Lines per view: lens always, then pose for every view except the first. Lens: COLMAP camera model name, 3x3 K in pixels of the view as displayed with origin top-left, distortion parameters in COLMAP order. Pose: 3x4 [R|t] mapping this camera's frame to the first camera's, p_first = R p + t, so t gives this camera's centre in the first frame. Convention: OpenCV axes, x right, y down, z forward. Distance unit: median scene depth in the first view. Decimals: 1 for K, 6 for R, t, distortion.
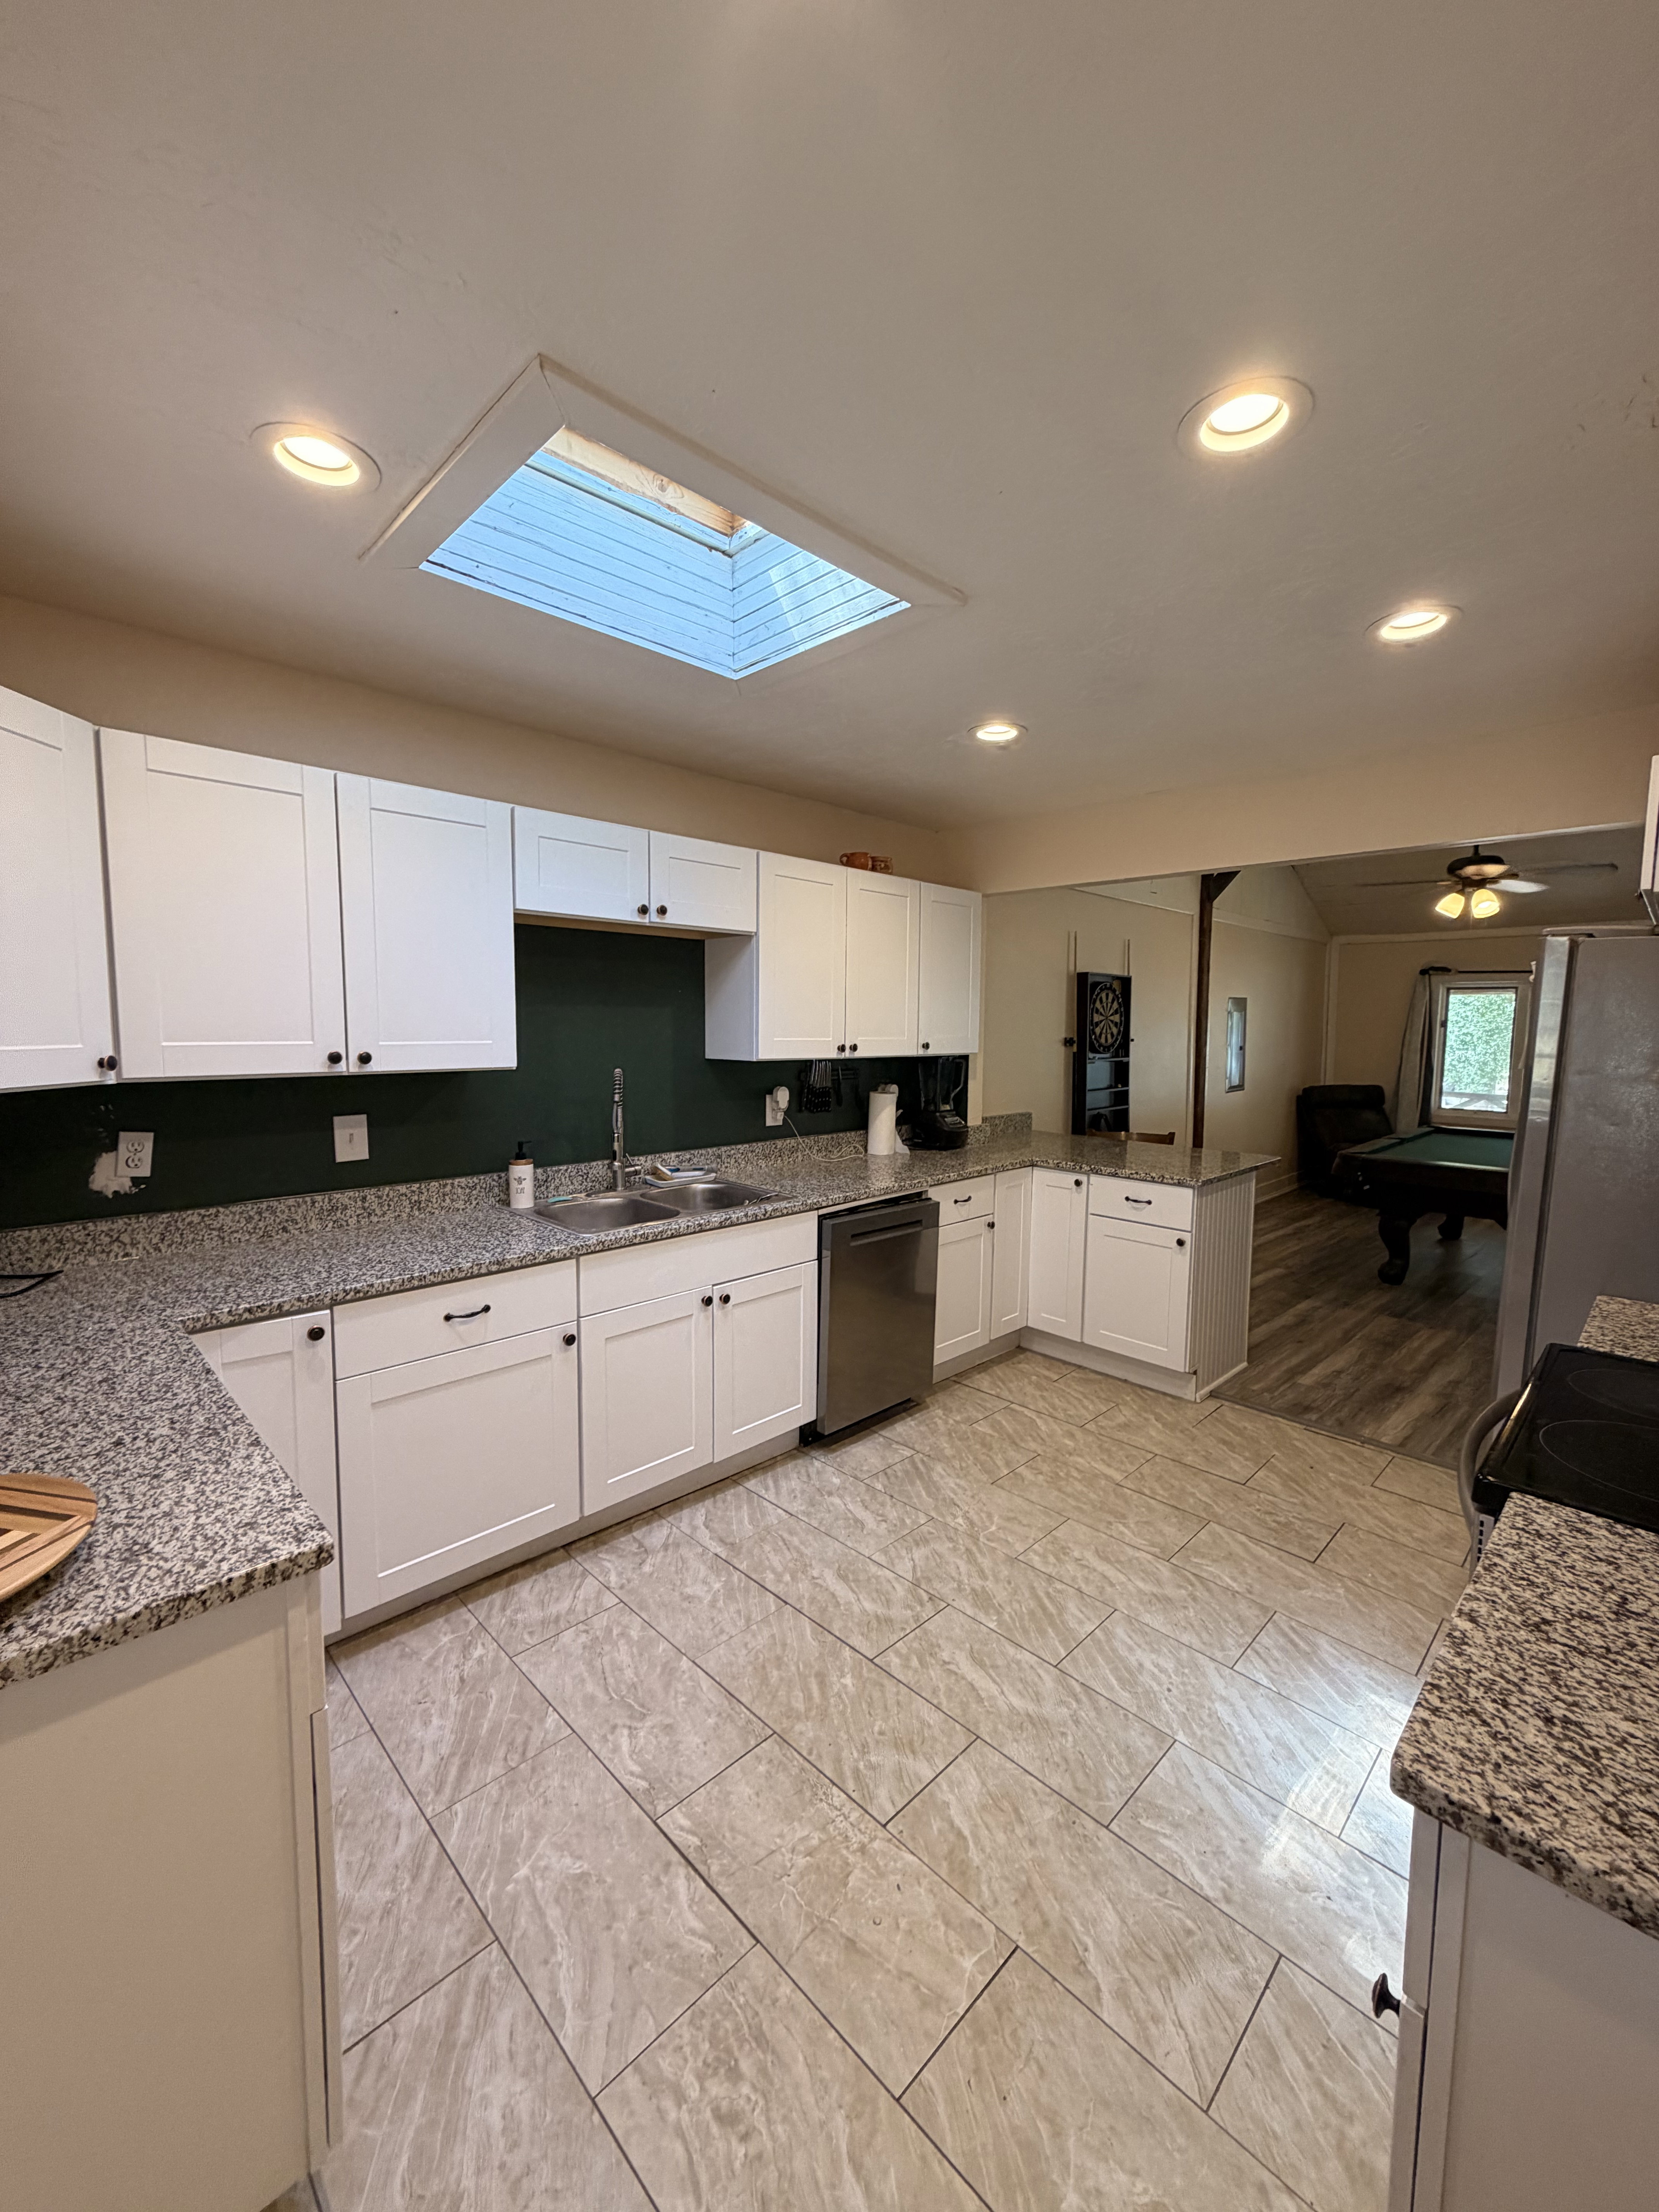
lens RADIAL K [[878.9, 0, 828.0], [0, 878.9, 1107.2], [0, 0, 1]] dist [-0.001216, 0.000833]
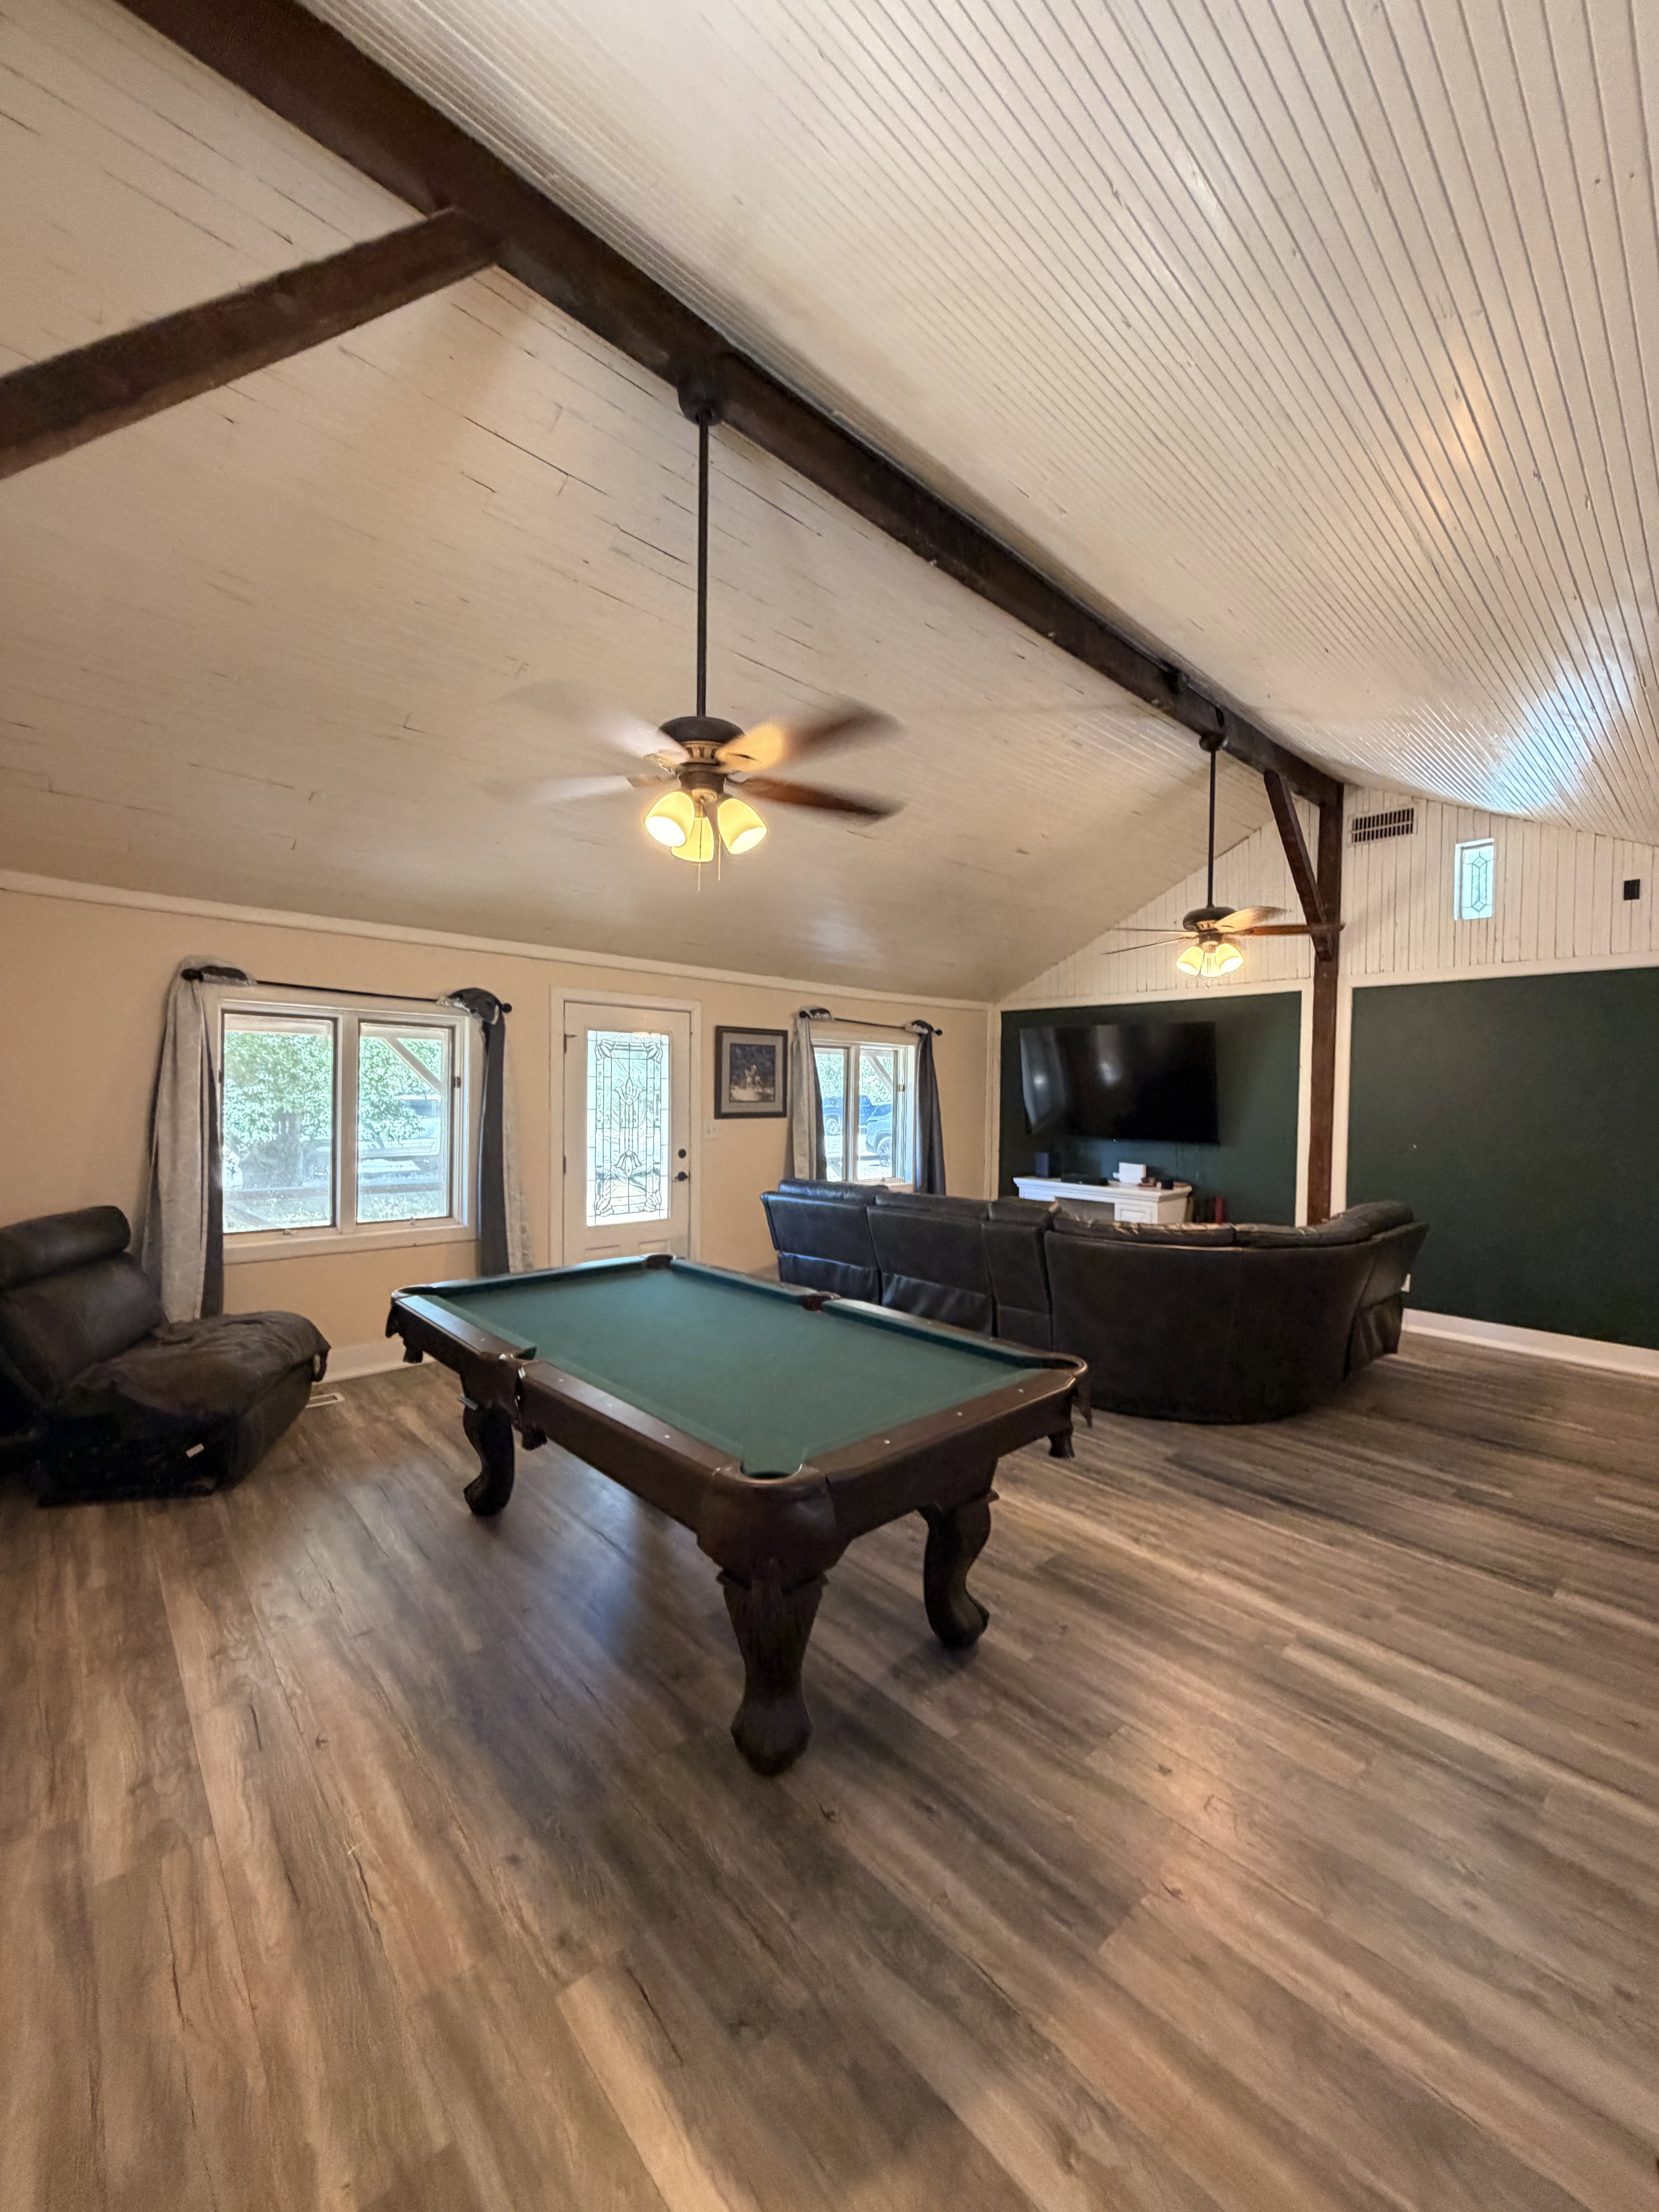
lens RADIAL K [[878.9, 0, 830.8], [0, 878.9, 1099.3], [0, 0, 1]] dist [-0.001216, 0.000833]
pose [[0.021397, -0.011379, 0.999706, 0.460595], [0.079461, 0.996791, 0.009645, -0.149508], [-0.996608, 0.079231, 0.022233, 1.632374]]
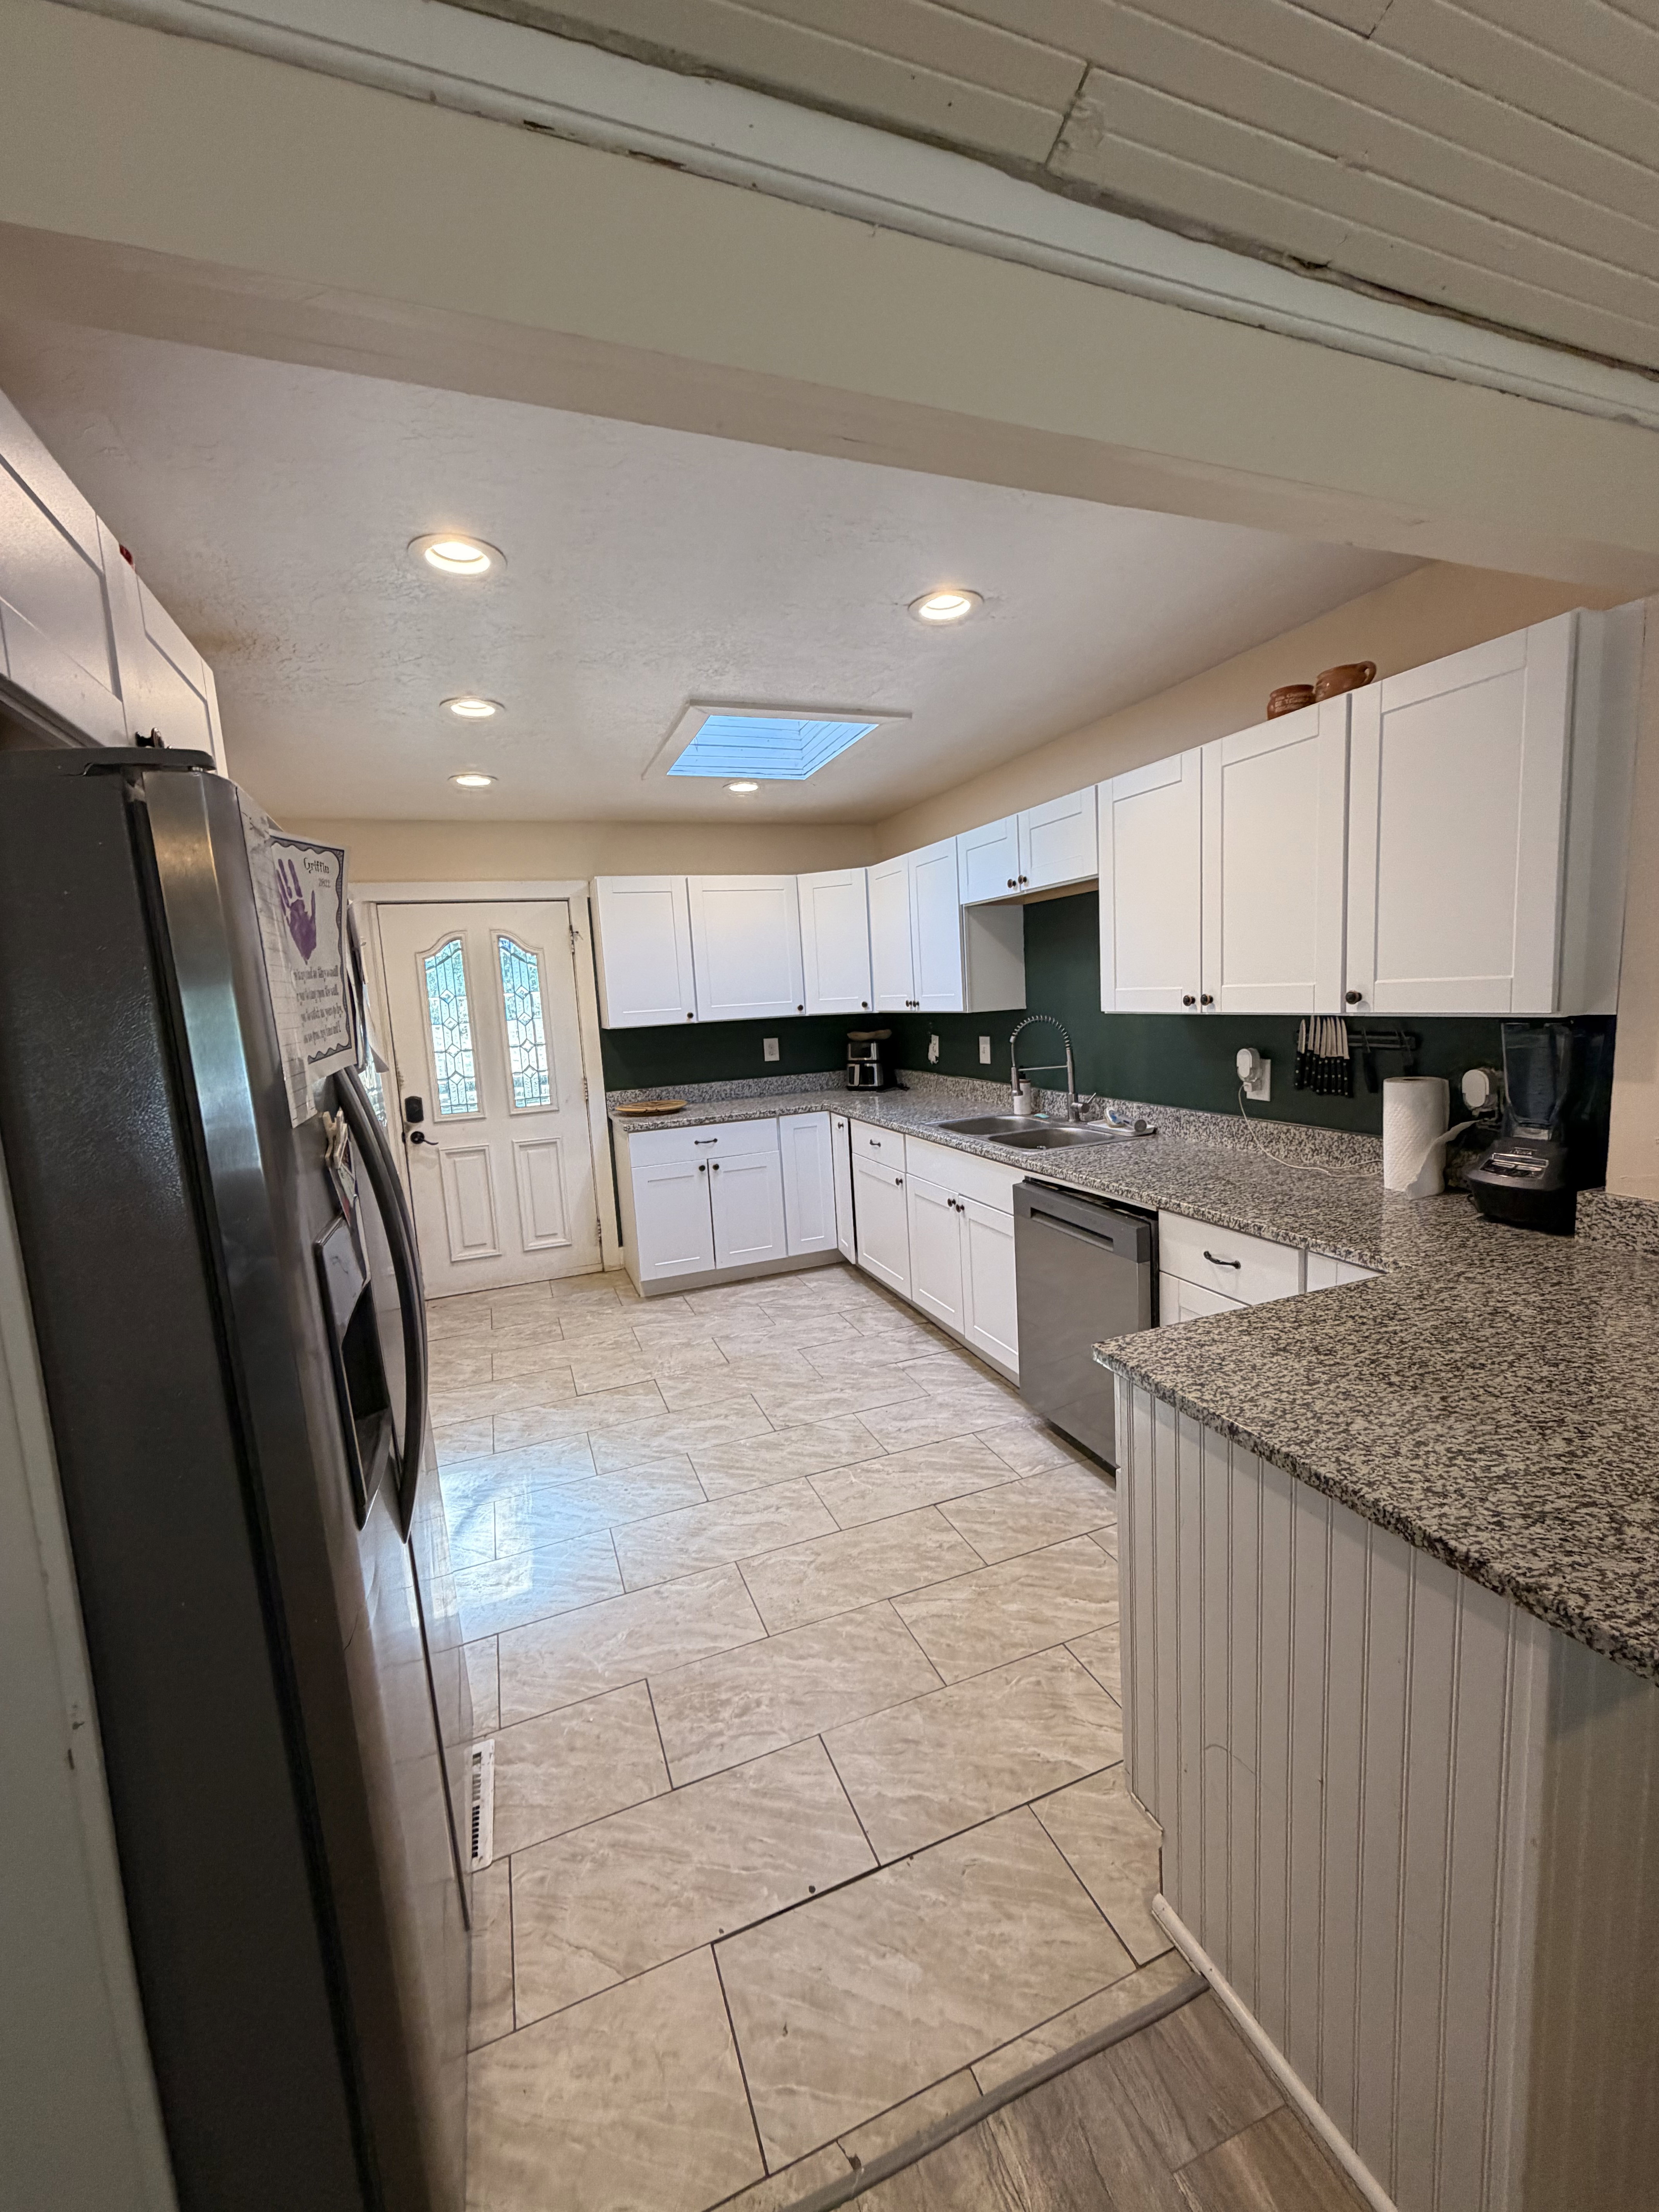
lens RADIAL K [[878.9, 0, 832.2], [0, 878.9, 1106.5], [0, 0, 1]] dist [-0.001216, 0.000833]
pose [[-0.393725, 0.136301, -0.909067, 0.936875], [-0.033949, 0.986115, 0.162557, -0.101582], [0.918601, 0.094864, -0.383631, 1.162371]]
